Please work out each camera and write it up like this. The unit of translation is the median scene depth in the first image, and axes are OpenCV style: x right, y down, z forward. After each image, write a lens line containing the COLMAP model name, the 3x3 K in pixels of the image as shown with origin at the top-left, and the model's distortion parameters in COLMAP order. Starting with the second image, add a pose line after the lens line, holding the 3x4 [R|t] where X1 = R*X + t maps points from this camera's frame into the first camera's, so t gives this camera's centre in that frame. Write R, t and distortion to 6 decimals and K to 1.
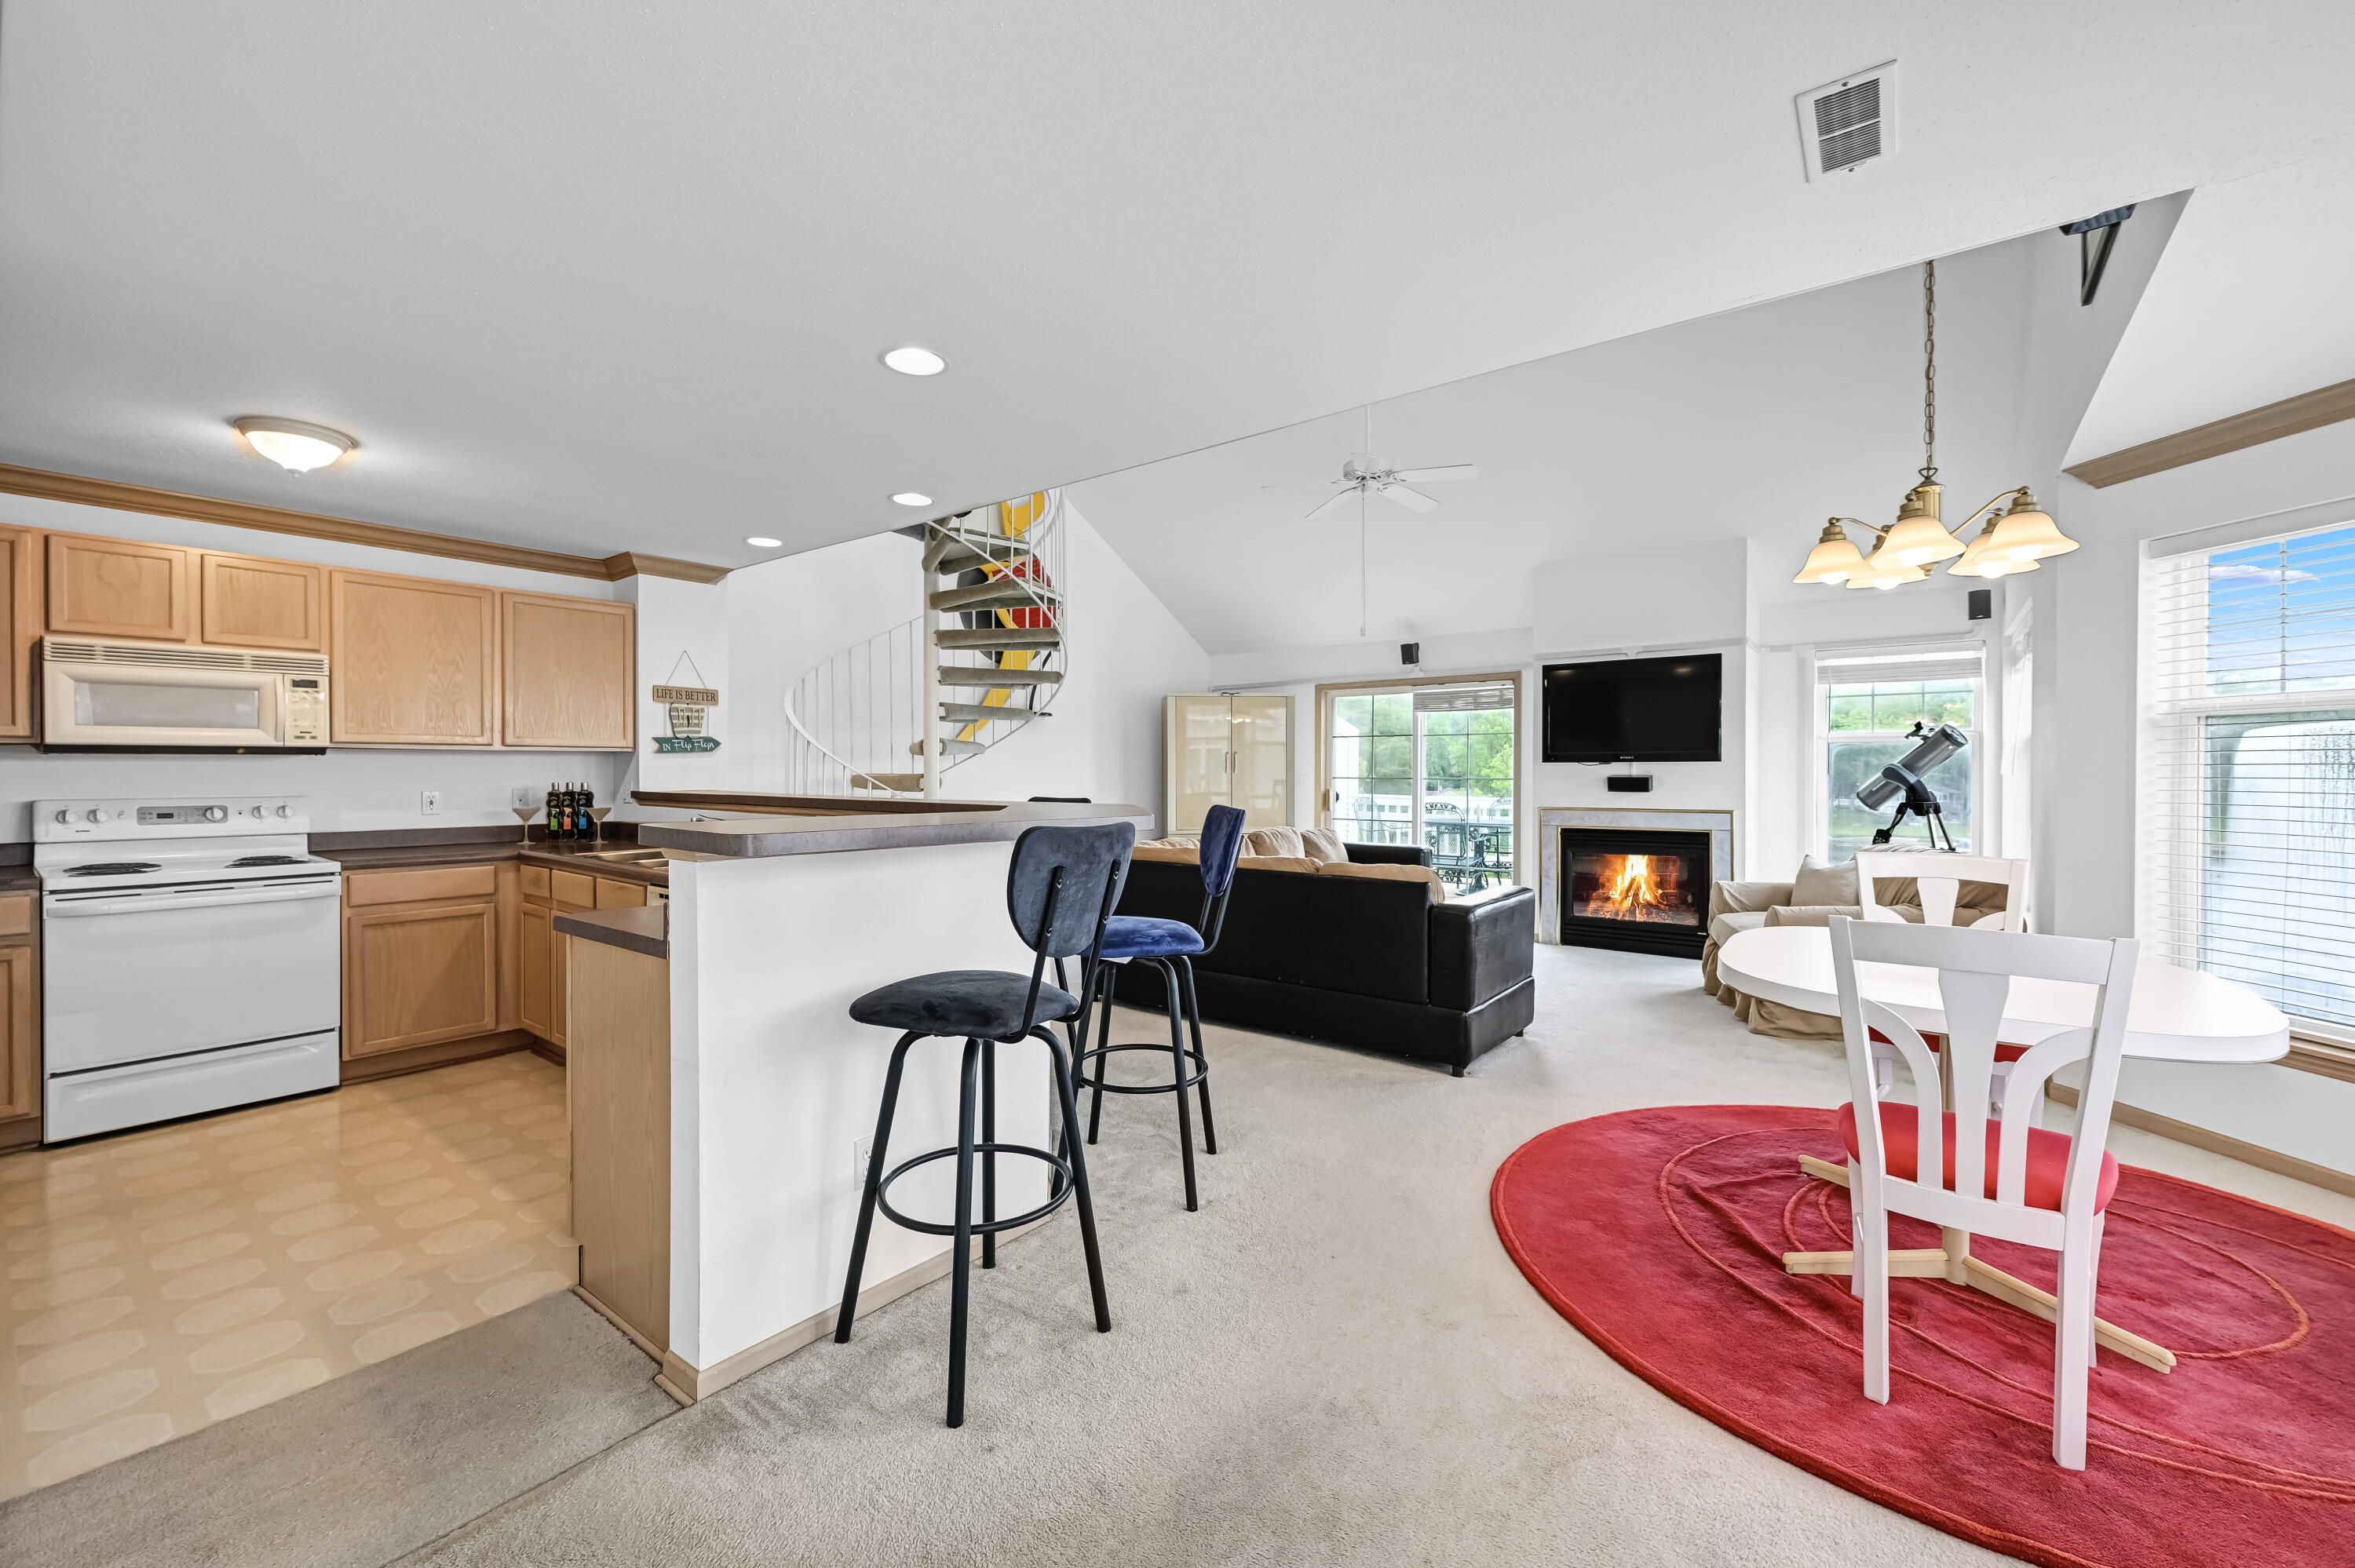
lens RADIAL K [[955.6, 0, 1169.4], [0, 955.6, 775.7], [0, 0, 1]] dist [-0.000760, 0.000107]
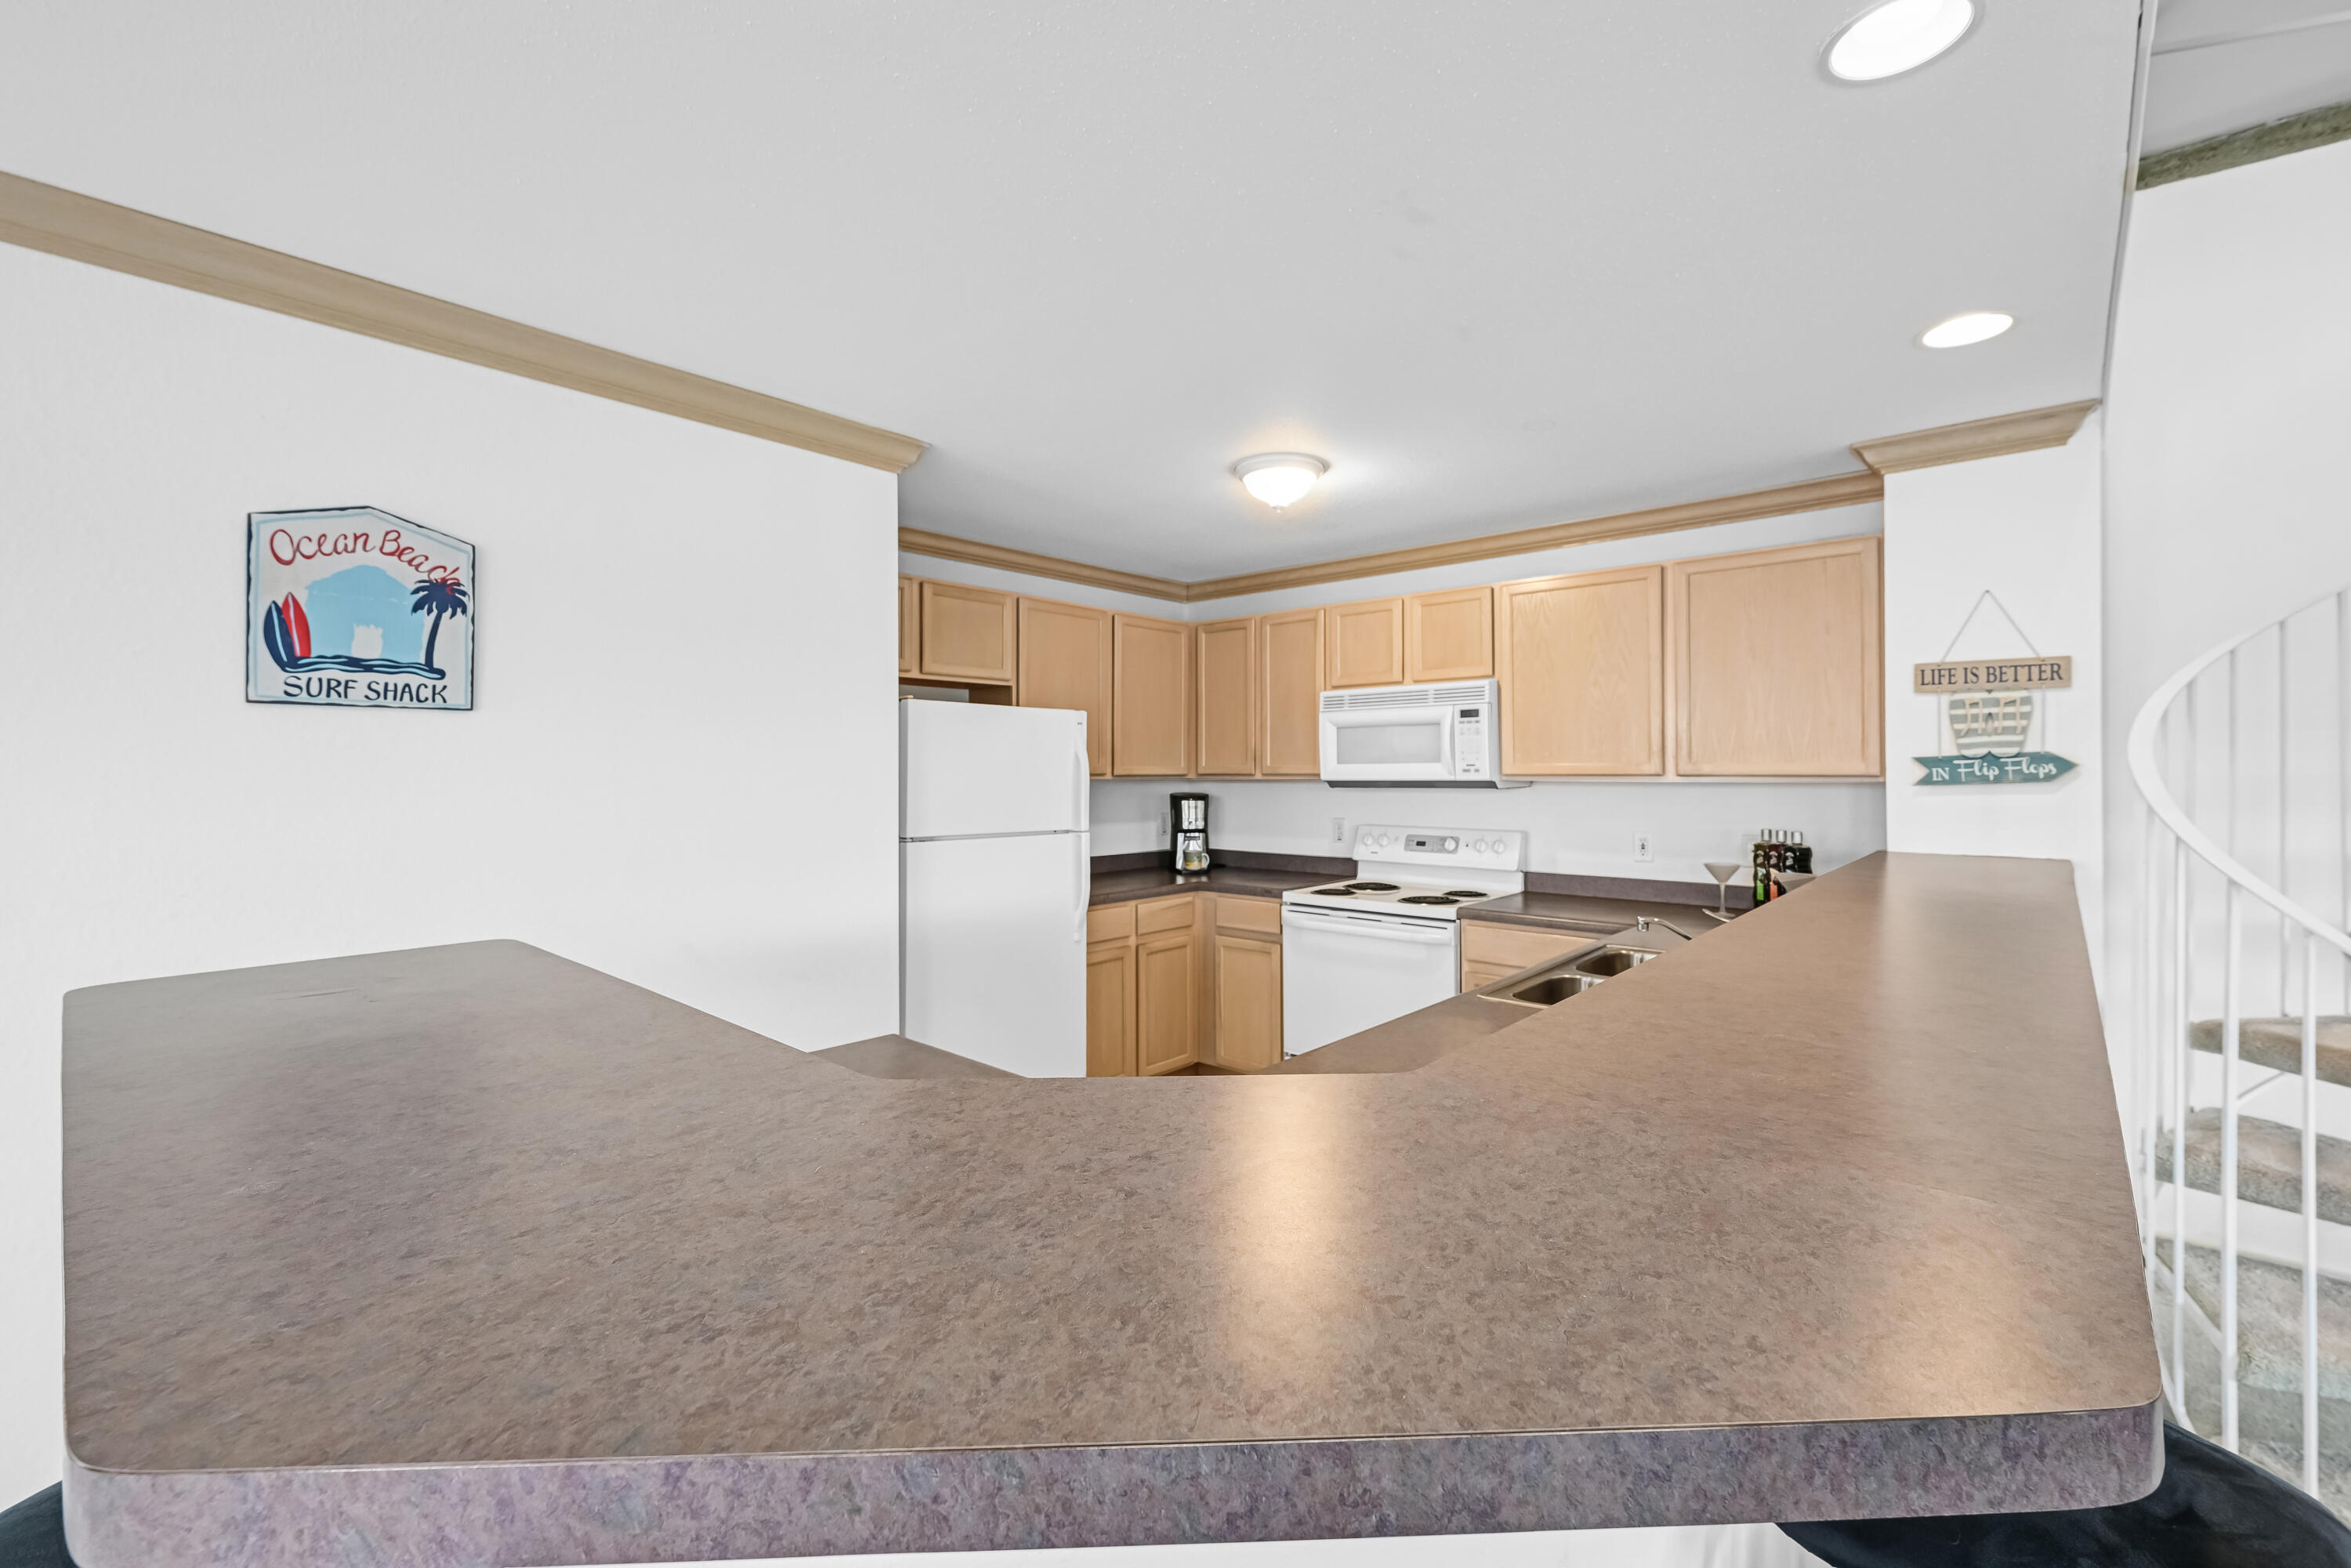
lens RADIAL K [[980.9, 0, 1182.7], [0, 980.9, 771.1], [0, 0, 1]] dist [-0.000742, 0.000058]
pose [[-0.051976, 0.000176, -0.998648, 0.057743], [-0.004079, 0.999992, 0.000389, -0.030912], [0.998640, 0.004094, -0.051975, 0.612295]]
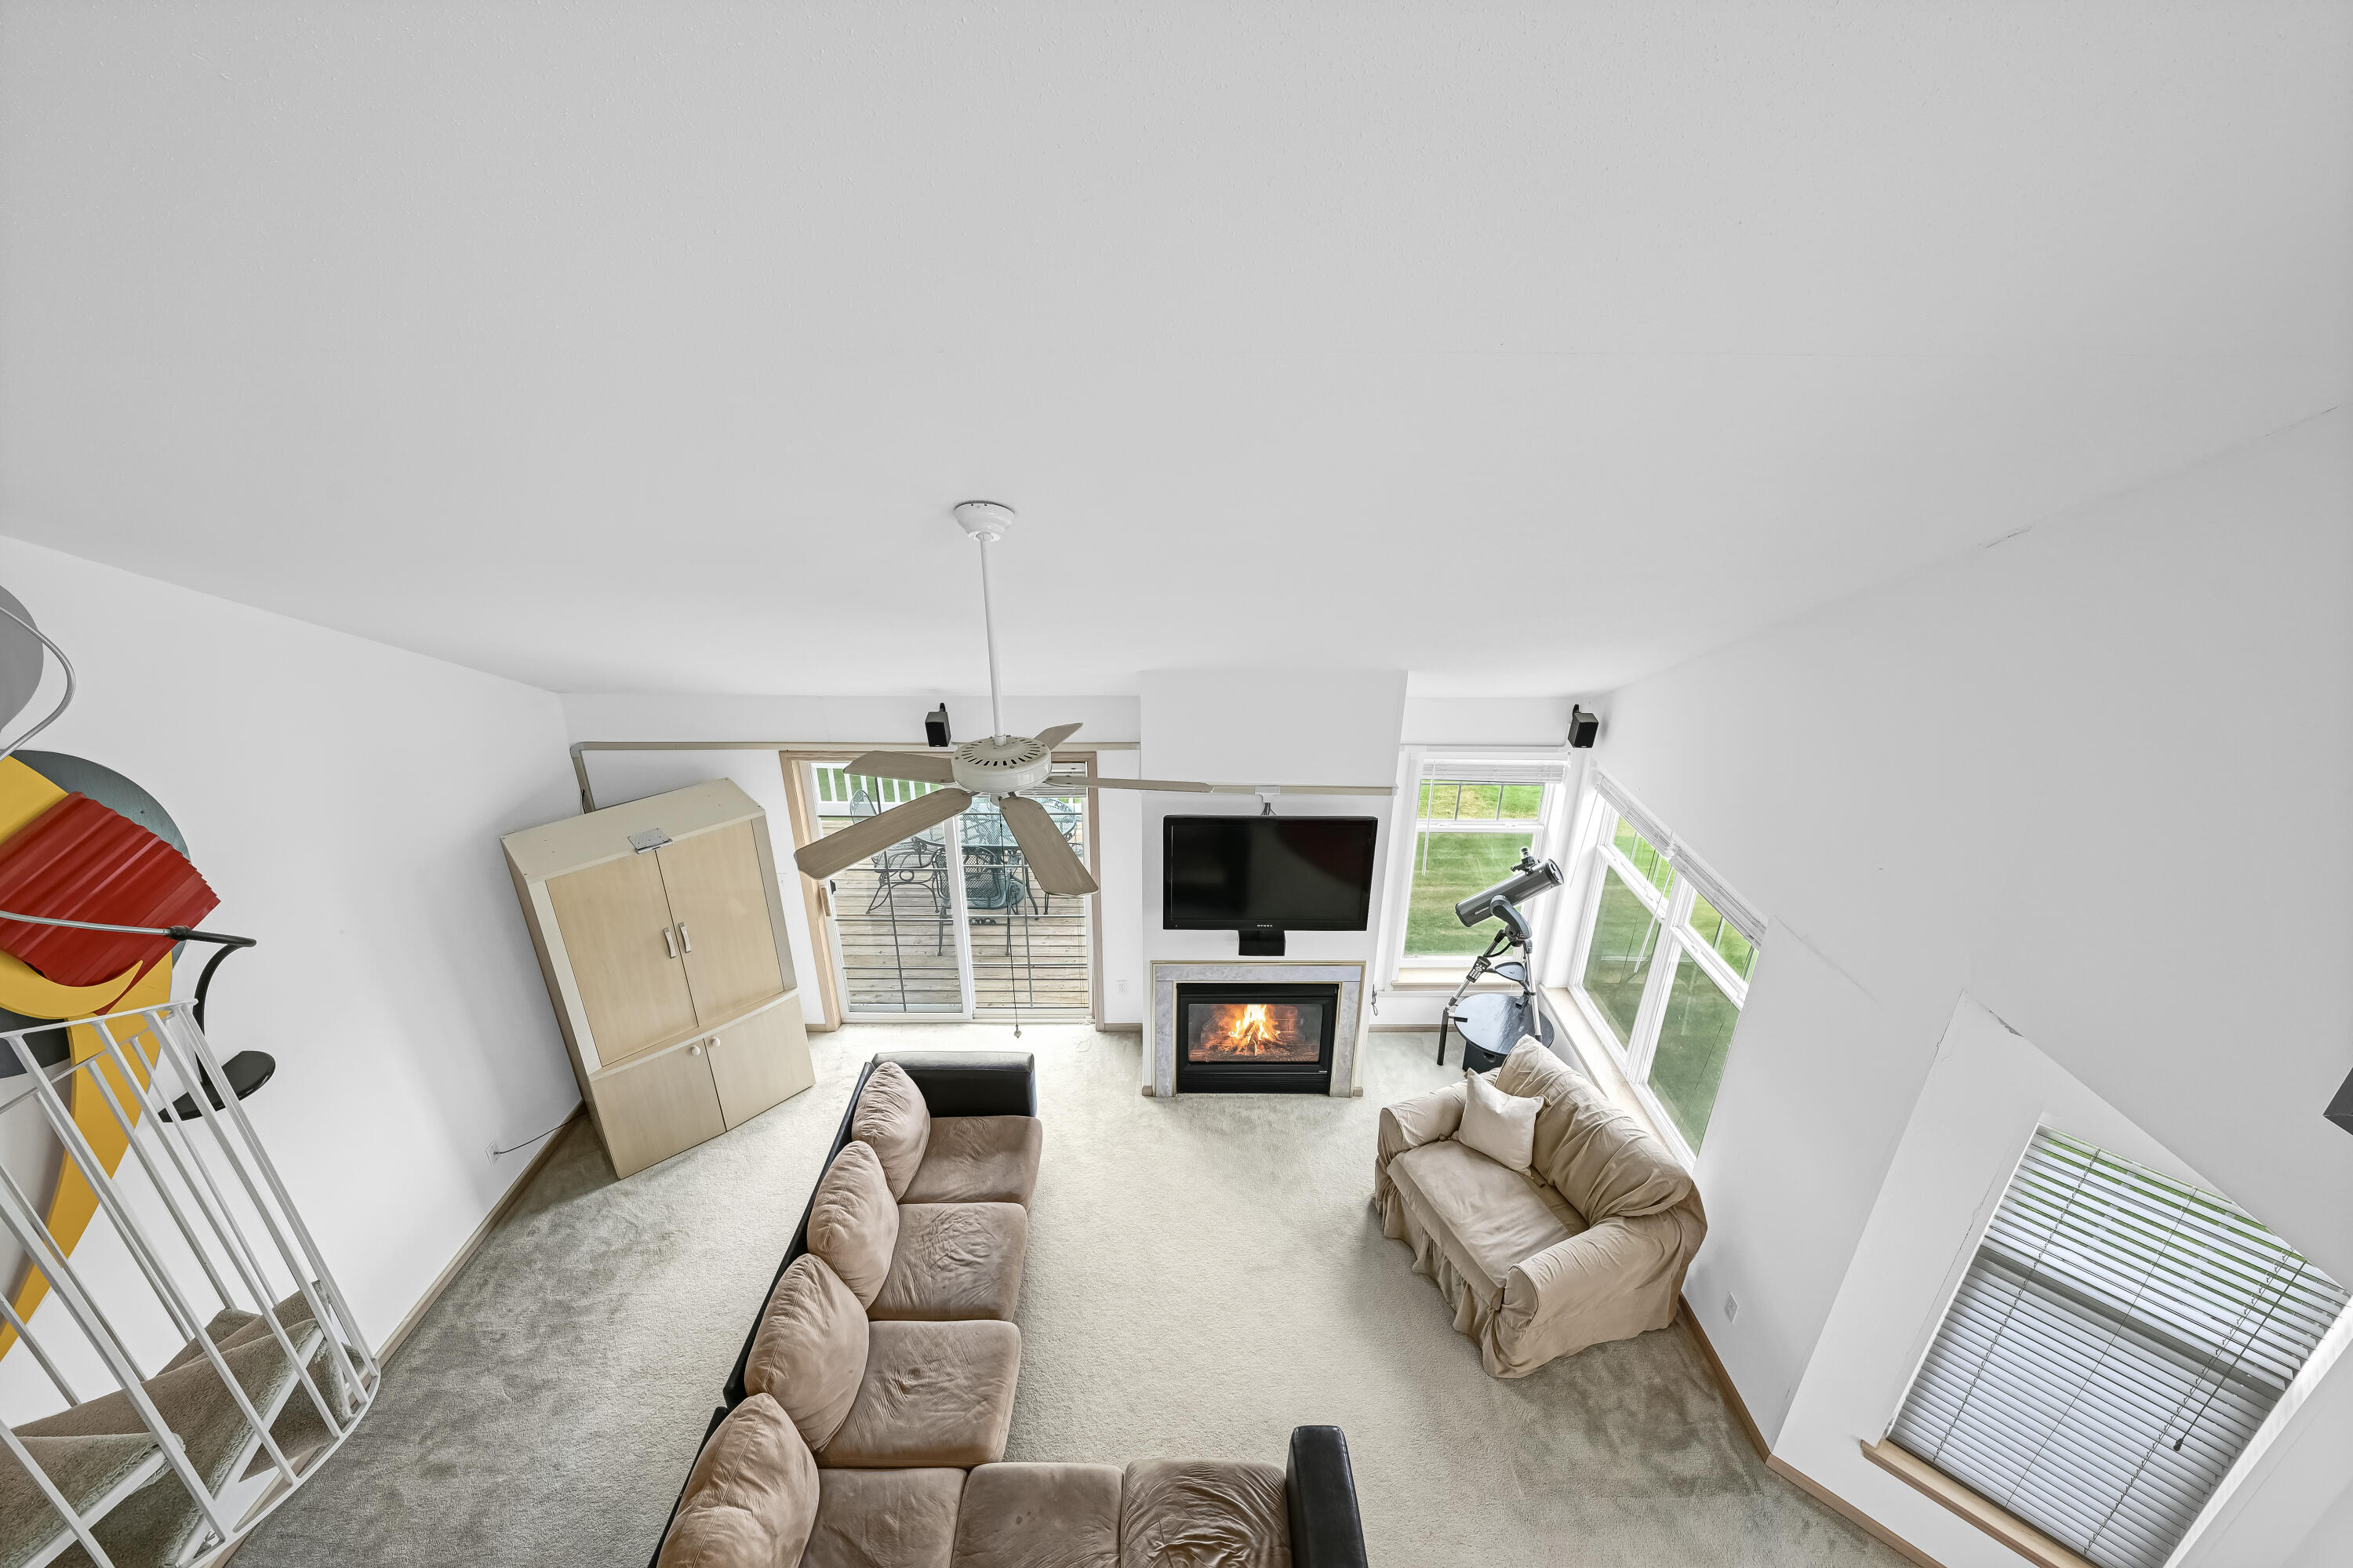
lens RADIAL K [[942.4, 0, 1173.7], [0, 942.4, 789.6], [0, 0, 1]] dist [-0.002066, -0.000244]
pose [[0.781321, -0.251241, 0.571328, -0.014609], [-0.002145, 0.914313, 0.405003, -0.567898], [-0.624126, -0.317662, 0.713833, 0.646295]]
